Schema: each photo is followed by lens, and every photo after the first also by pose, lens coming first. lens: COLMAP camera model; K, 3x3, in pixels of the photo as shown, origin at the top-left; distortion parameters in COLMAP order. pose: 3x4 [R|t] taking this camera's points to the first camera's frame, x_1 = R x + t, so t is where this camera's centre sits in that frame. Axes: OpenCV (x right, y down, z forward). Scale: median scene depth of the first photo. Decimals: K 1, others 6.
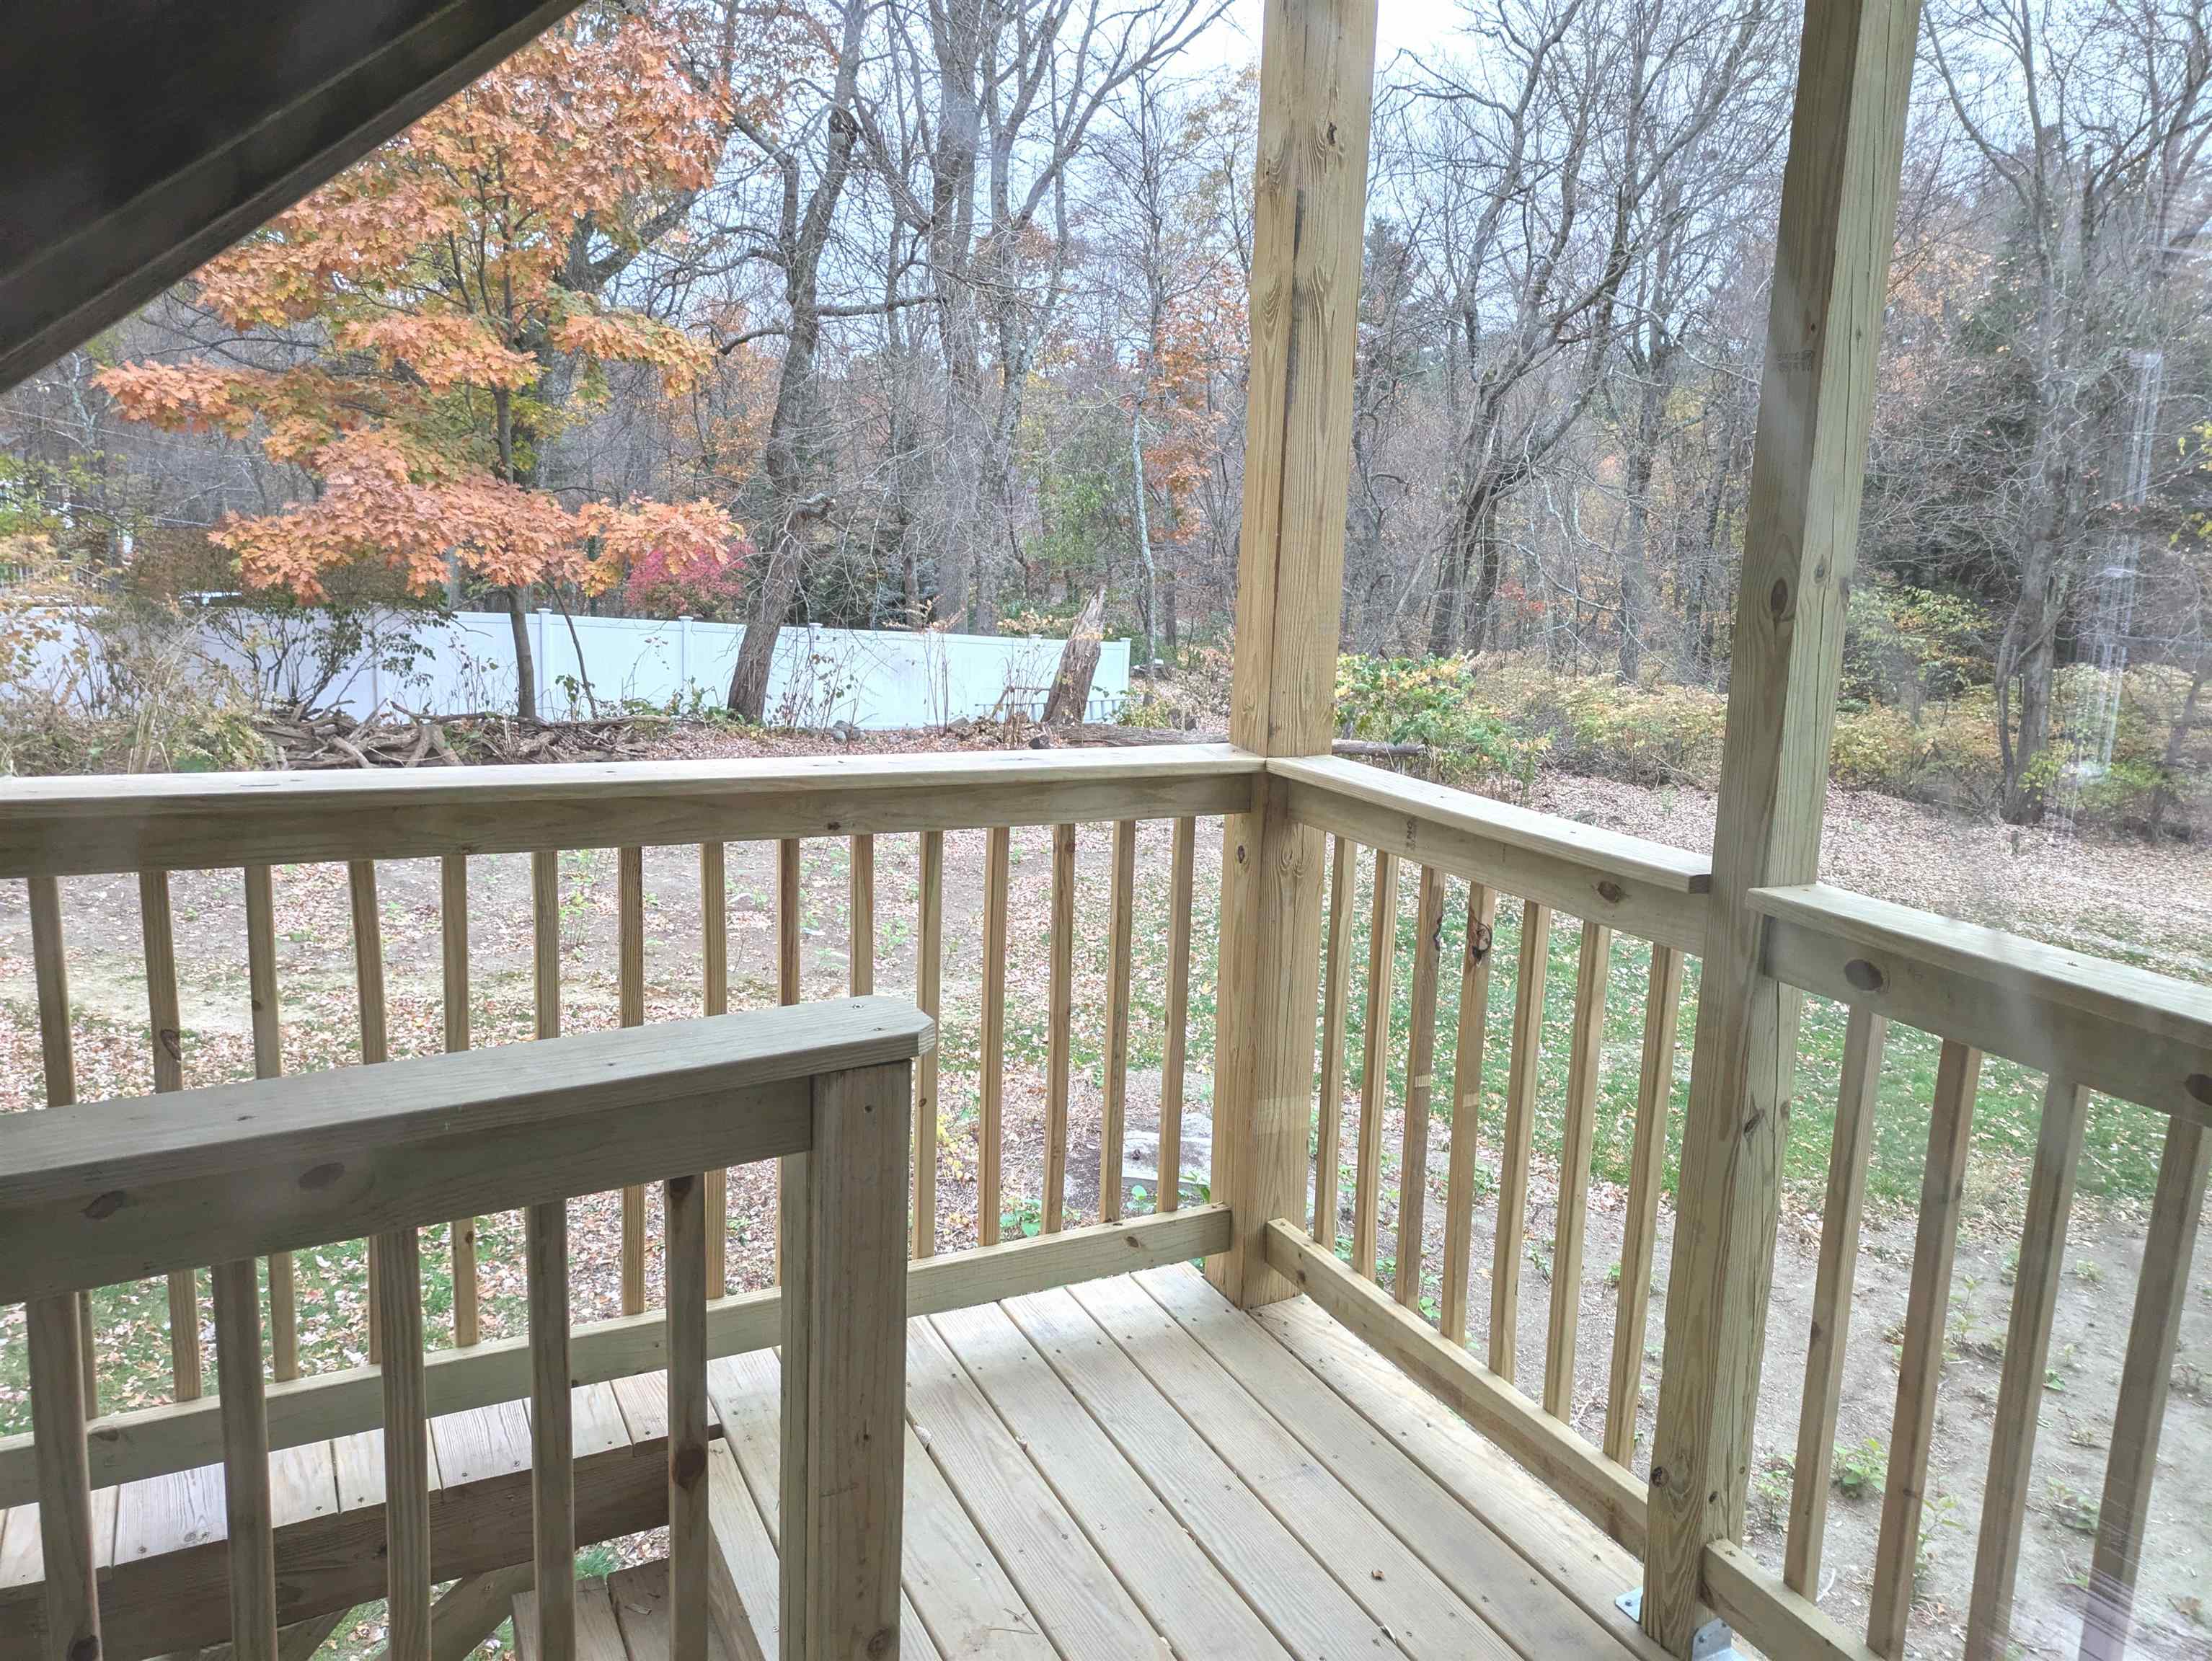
lens RADIAL K [[1590.5, 0, 1116.2], [0, 1590.5, 801.3], [0, 0, 1]] dist [0.020858, 0.000511]
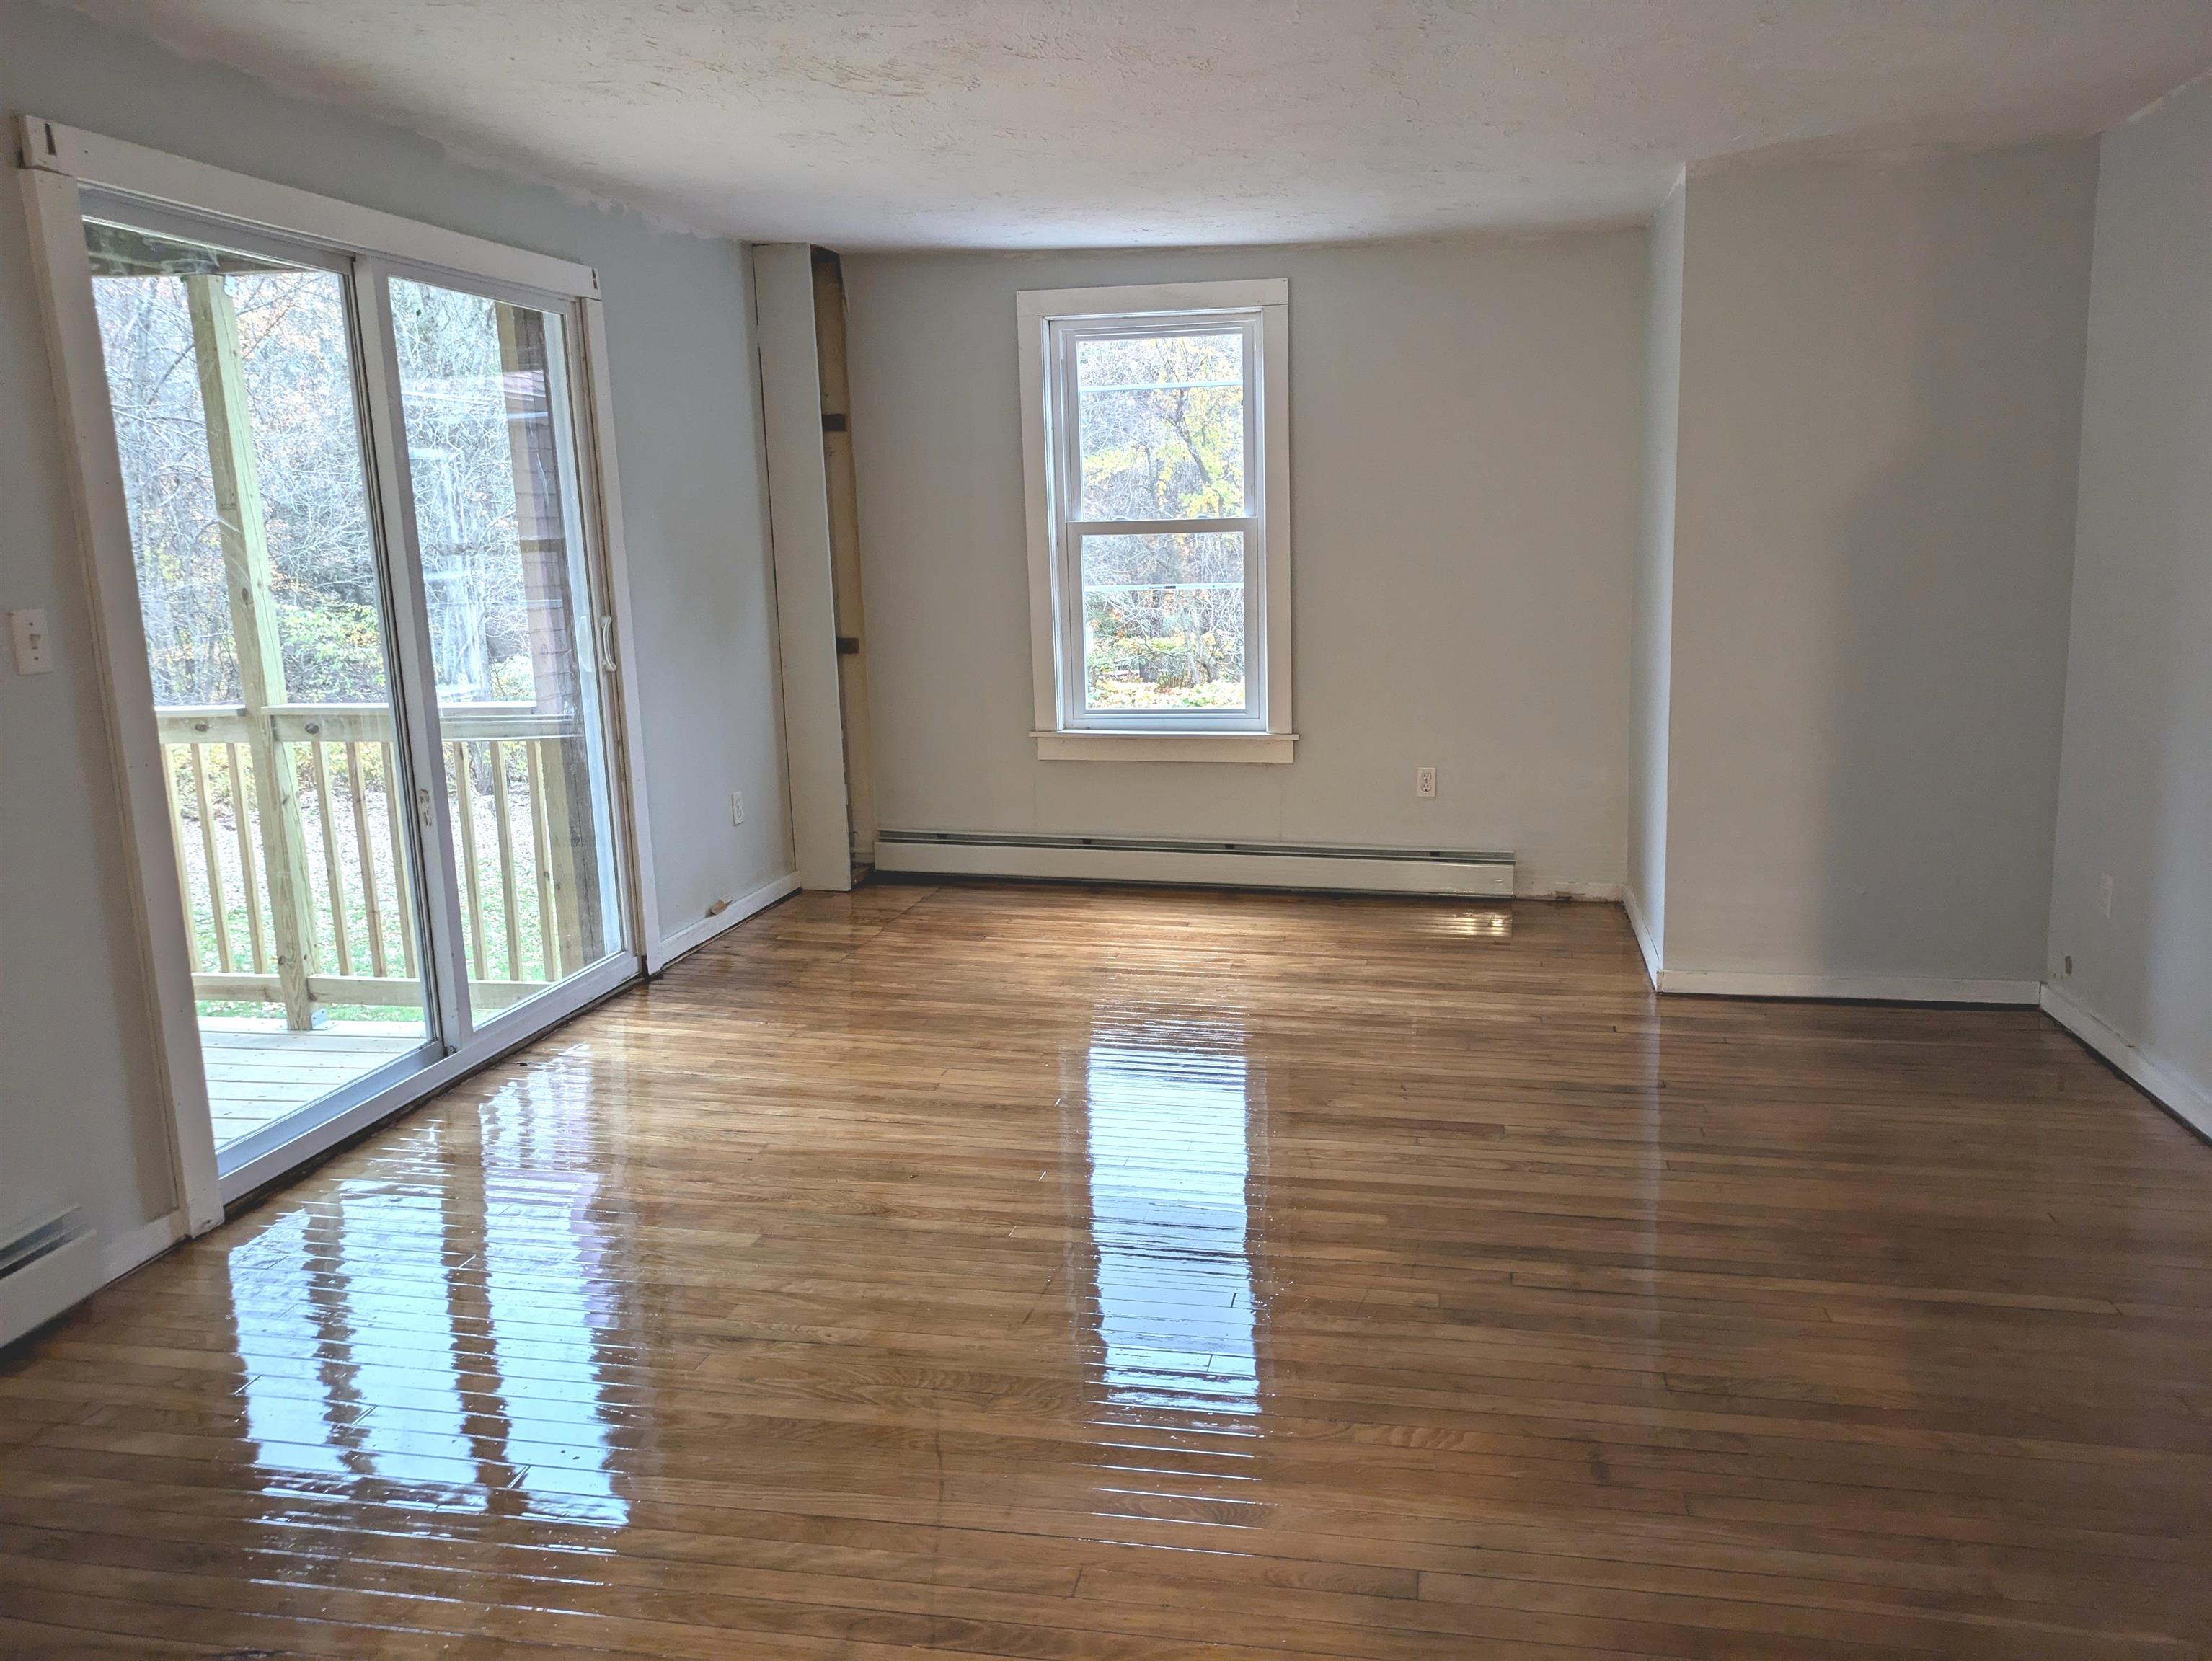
lens RADIAL K [[1590.5, 0, 1116.2], [0, 1590.5, 801.3], [0, 0, 1]] dist [0.020858, 0.000511]
pose [[0.619908, -0.189197, 0.761524, -0.668298], [0.199229, 0.976644, 0.080463, 0.243806], [-0.758961, 0.101838, 0.643123, -1.521176]]
